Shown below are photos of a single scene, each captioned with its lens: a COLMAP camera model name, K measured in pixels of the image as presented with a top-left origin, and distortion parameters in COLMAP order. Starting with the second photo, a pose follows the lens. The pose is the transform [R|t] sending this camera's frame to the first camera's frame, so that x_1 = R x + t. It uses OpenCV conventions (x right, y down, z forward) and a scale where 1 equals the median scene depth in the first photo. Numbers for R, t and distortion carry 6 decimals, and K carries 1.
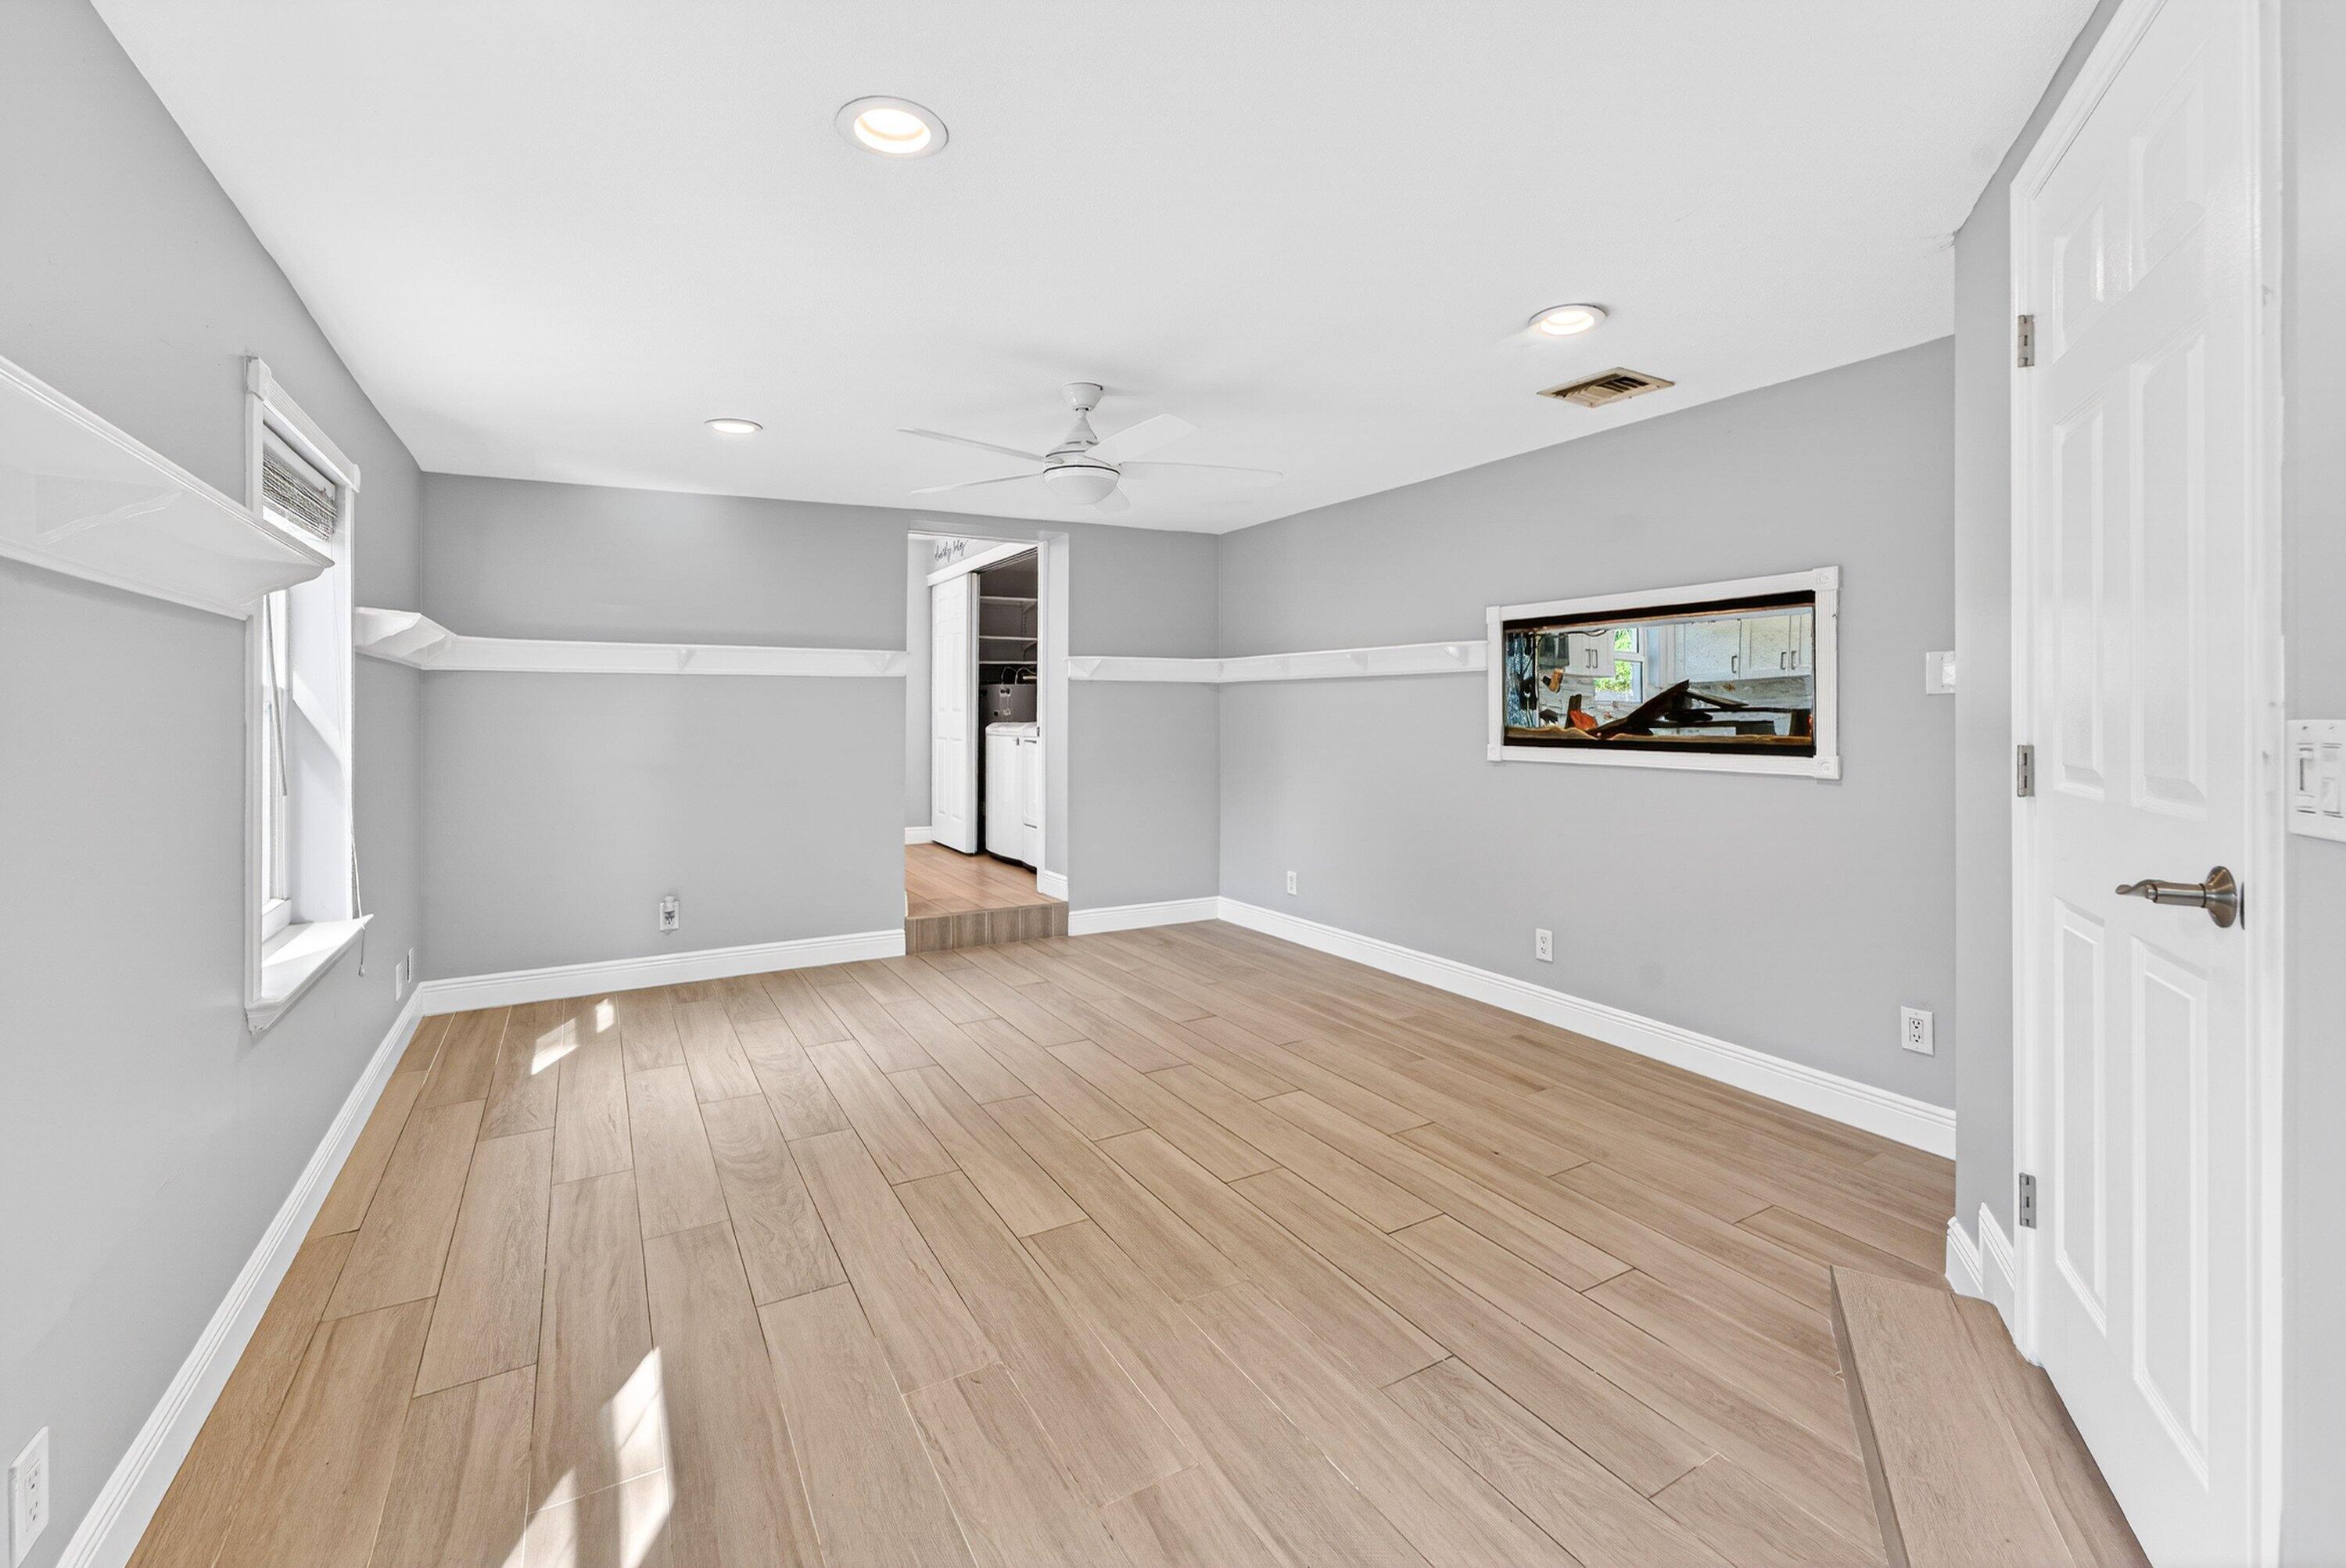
lens RADIAL K [[996.7, 0, 1146.4], [0, 996.7, 698.0], [0, 0, 1]] dist [-0.028919, 0.000449]
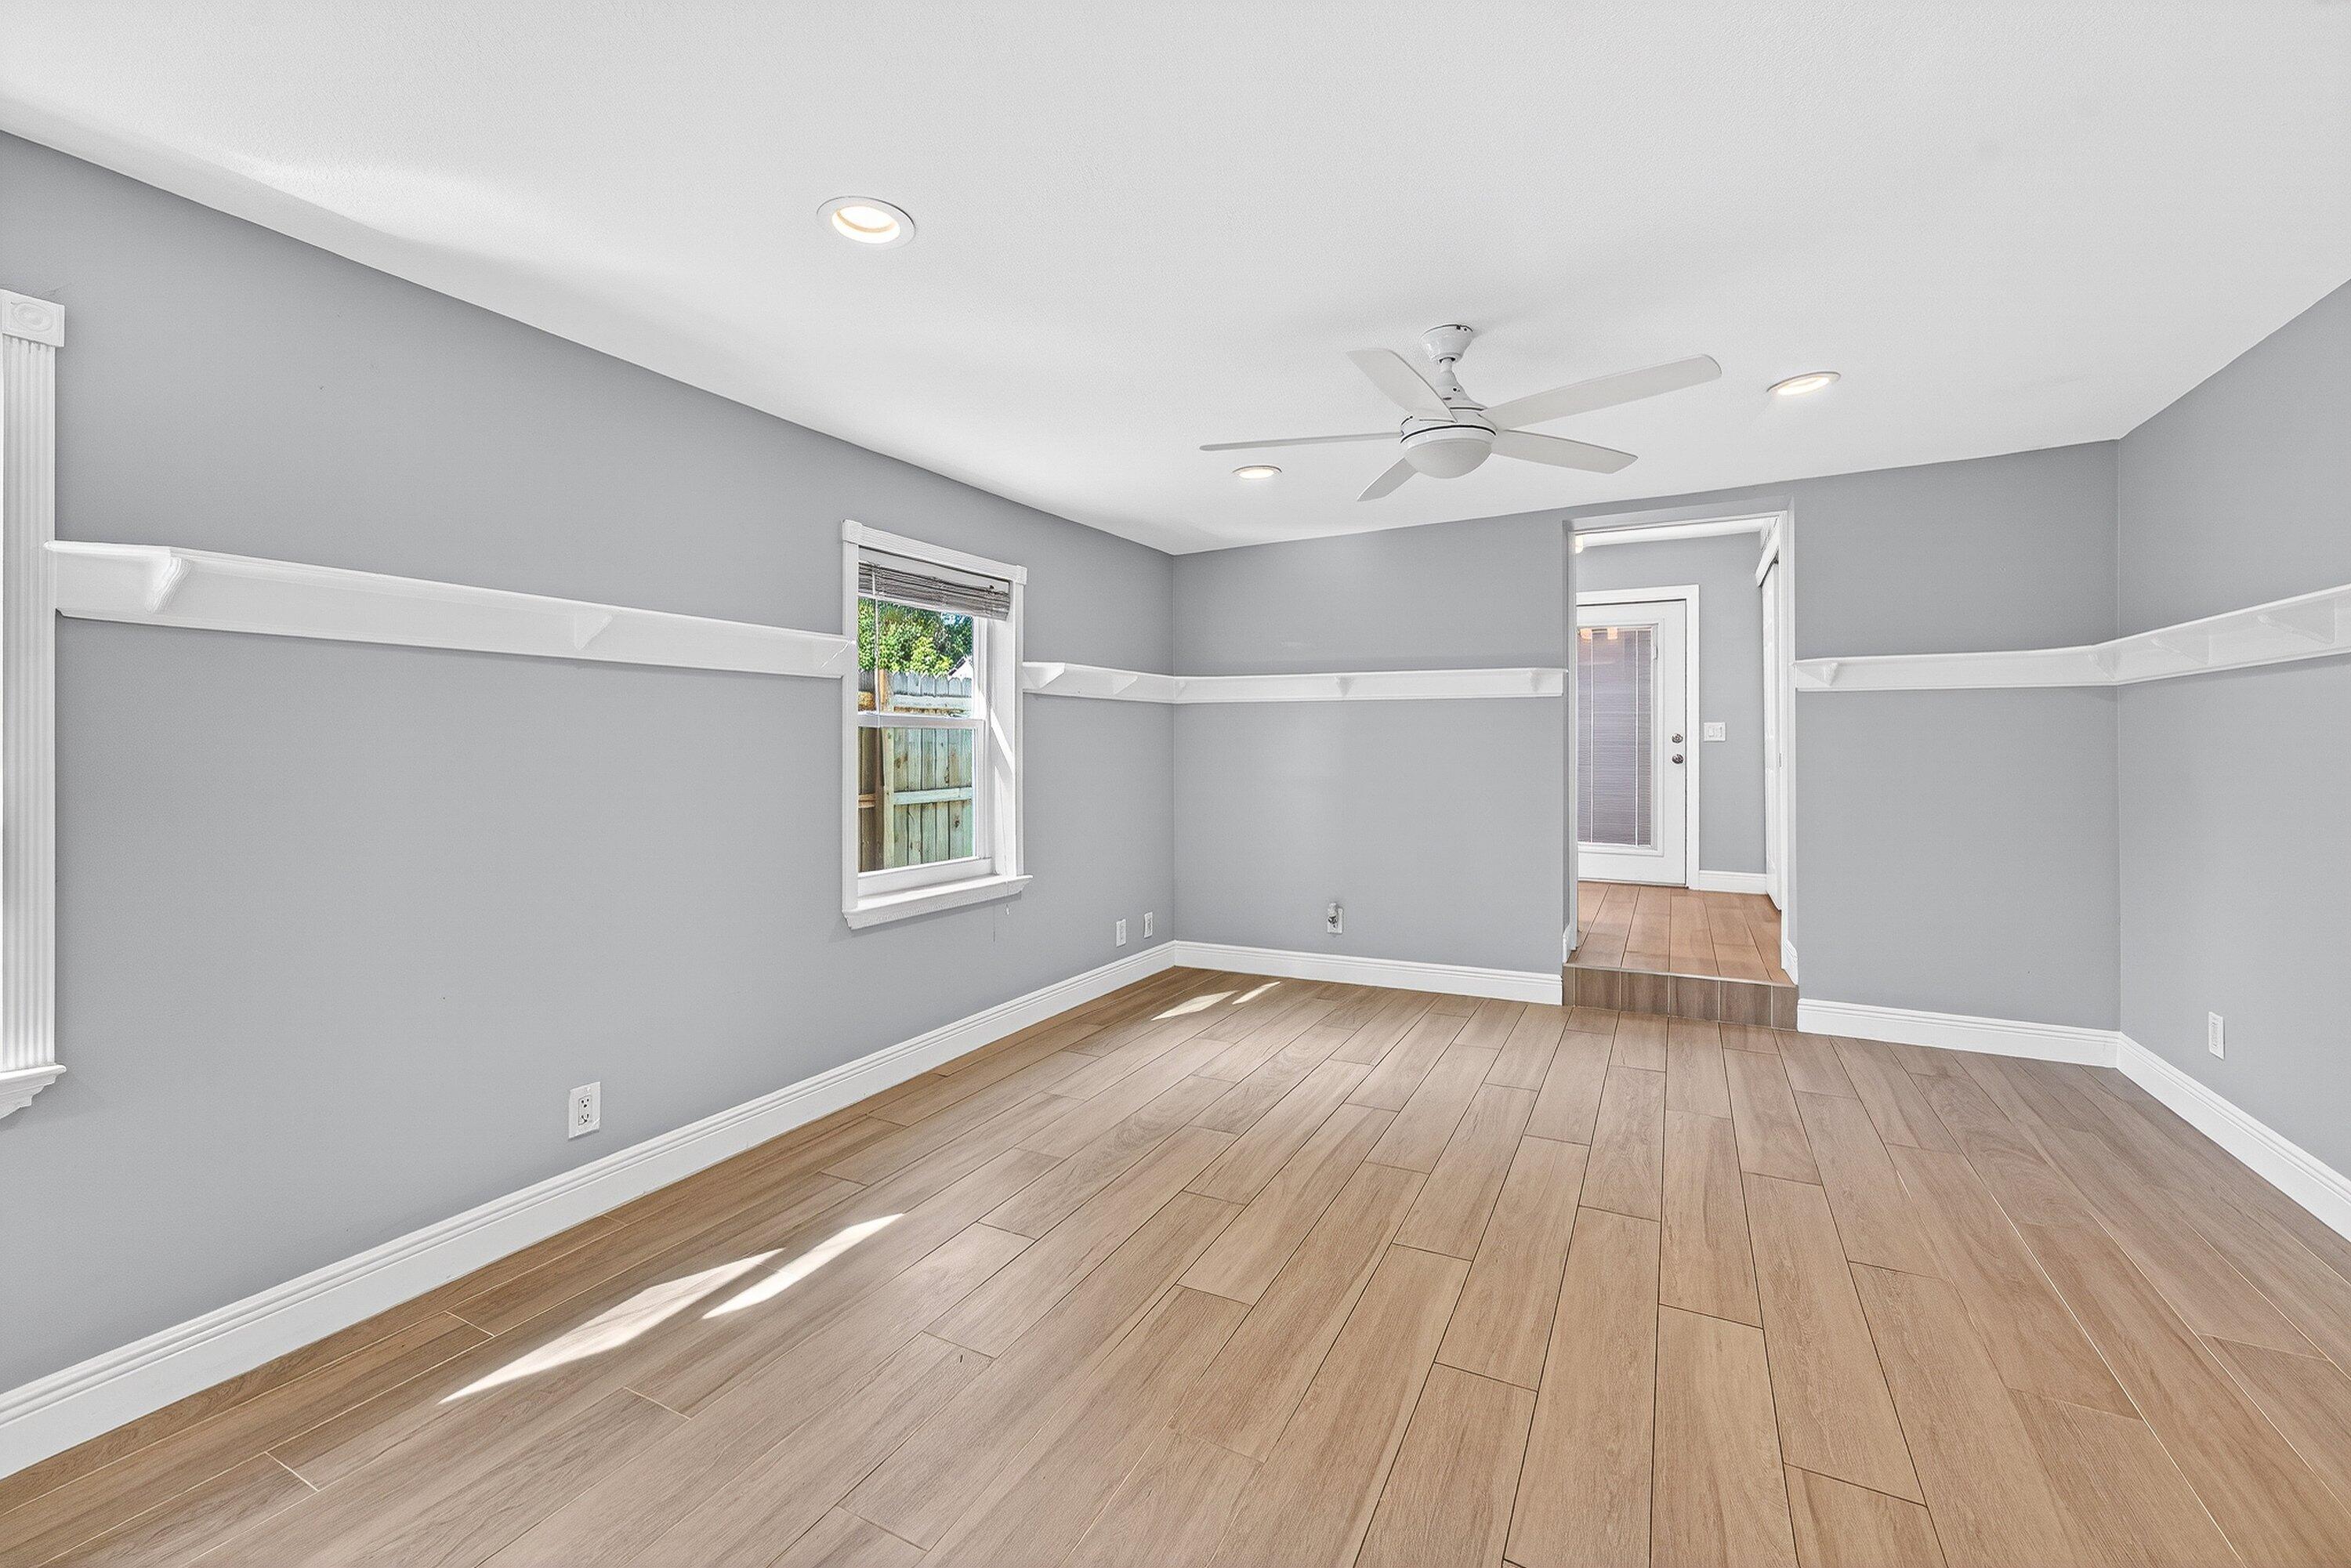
lens RADIAL K [[957.7, 0, 1168.4], [0, 957.7, 739.1], [0, 0, 1]] dist [-0.039291, 0.014040]
pose [[0.541291, -0.007706, -0.840800, 0.466738], [0.012891, 0.999917, -0.000865, 0.021311], [0.840736, -0.010371, 0.541346, 0.379809]]
